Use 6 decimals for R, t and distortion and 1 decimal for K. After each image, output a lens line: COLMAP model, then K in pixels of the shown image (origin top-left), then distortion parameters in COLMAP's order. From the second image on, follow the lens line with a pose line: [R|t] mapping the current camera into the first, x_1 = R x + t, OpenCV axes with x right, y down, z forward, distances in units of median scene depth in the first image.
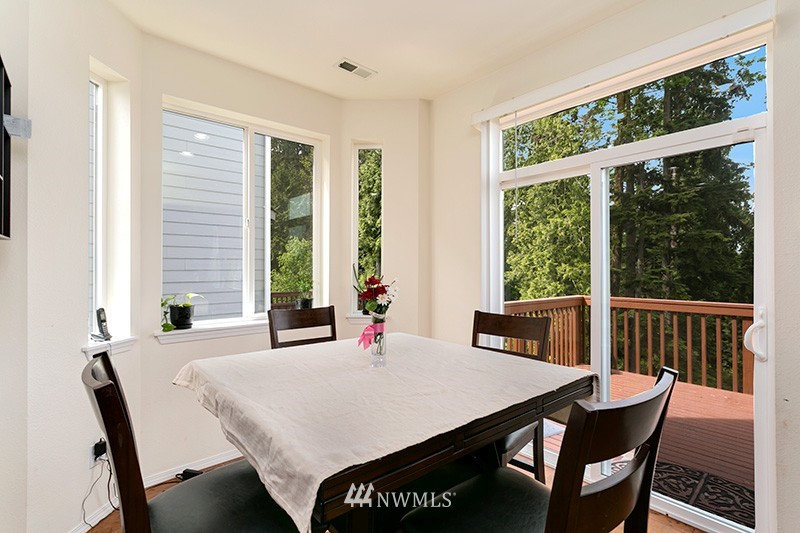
lens RADIAL K [[376.8, 0, 398.8], [0, 376.8, 267.6], [0, 0, 1]] dist [0.000743, 0.002783]
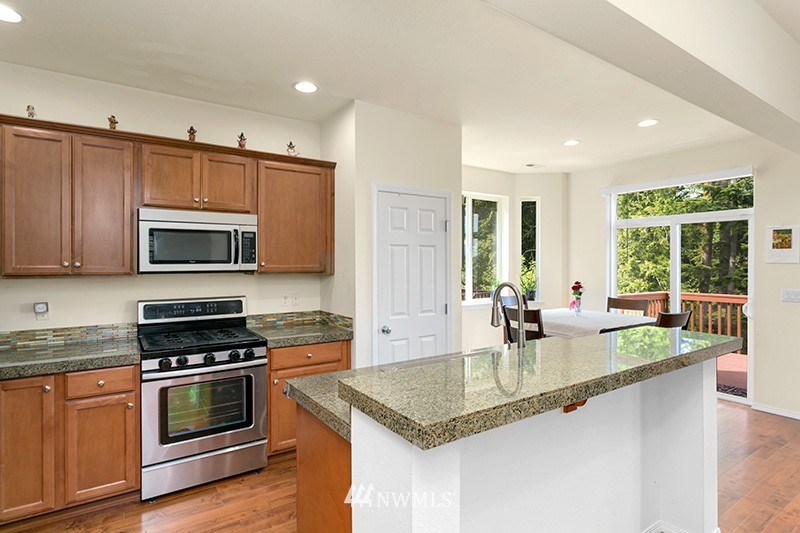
lens RADIAL K [[410.4, 0, 395.6], [0, 410.4, 266.8], [0, 0, 1]] dist [0.000419, 0.001110]
pose [[0.991440, -0.000971, -0.130556, -0.081002], [0.002521, 0.999928, 0.011714, -0.009533], [0.130535, -0.011943, 0.991372, -0.167446]]
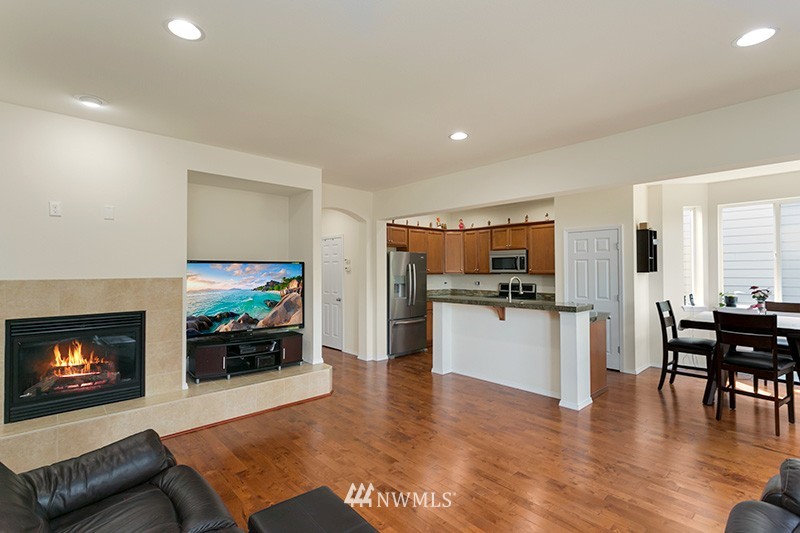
lens RADIAL K [[376.8, 0, 396.9], [0, 376.8, 265.6], [0, 0, 1]] dist [0.000743, 0.002783]
pose [[0.032710, -0.012397, -0.999388, 0.224802], [0.006847, 0.999902, -0.012179, -0.009520], [0.999441, -0.006444, 0.032792, -0.146874]]
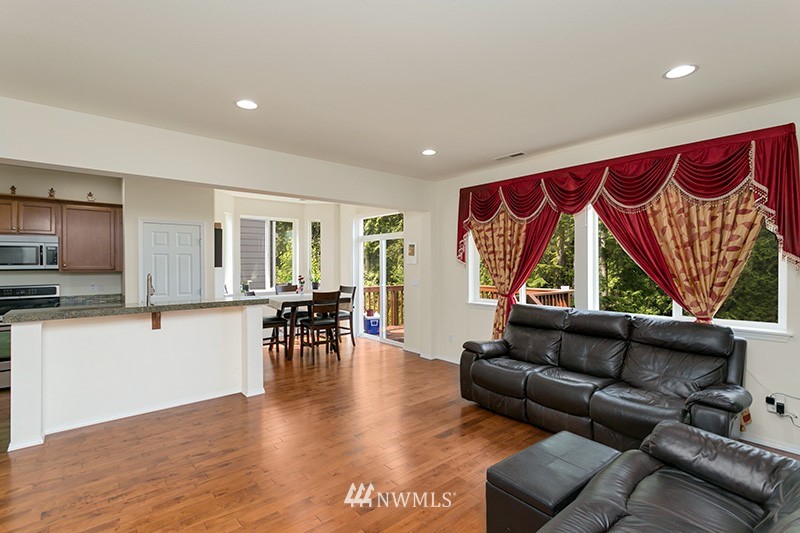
lens RADIAL K [[376.8, 0, 394.1], [0, 376.8, 264.3], [0, 0, 1]] dist [0.000743, 0.002783]
pose [[0.999839, -0.003869, -0.017517, 0.090992], [0.003949, 0.999982, 0.004537, -0.009861], [0.017499, -0.004606, 0.999836, -0.276182]]
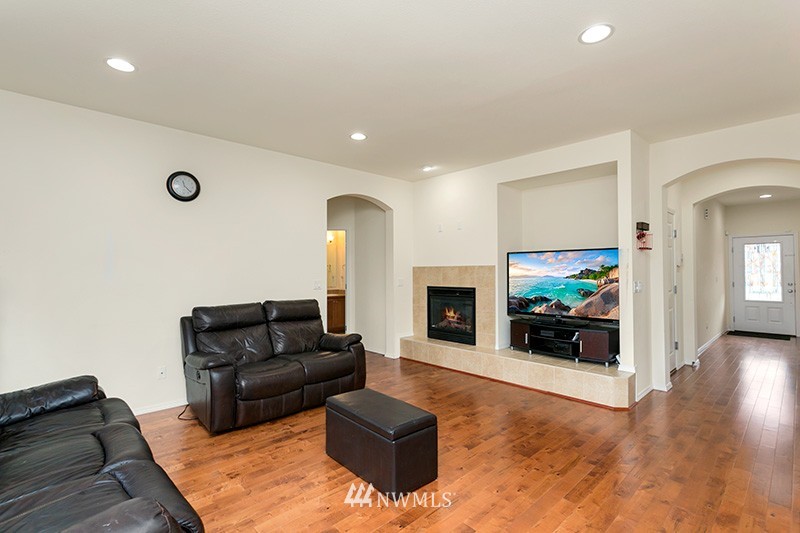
lens RADIAL K [[376.8, 0, 387.3], [0, 376.8, 260.1], [0, 0, 1]] dist [0.000743, 0.002783]
pose [[-0.999589, 0.005866, -0.028057, 0.097233], [0.006778, 0.999448, -0.032517, -0.001269], [0.027851, -0.032694, -0.999077, 0.020780]]
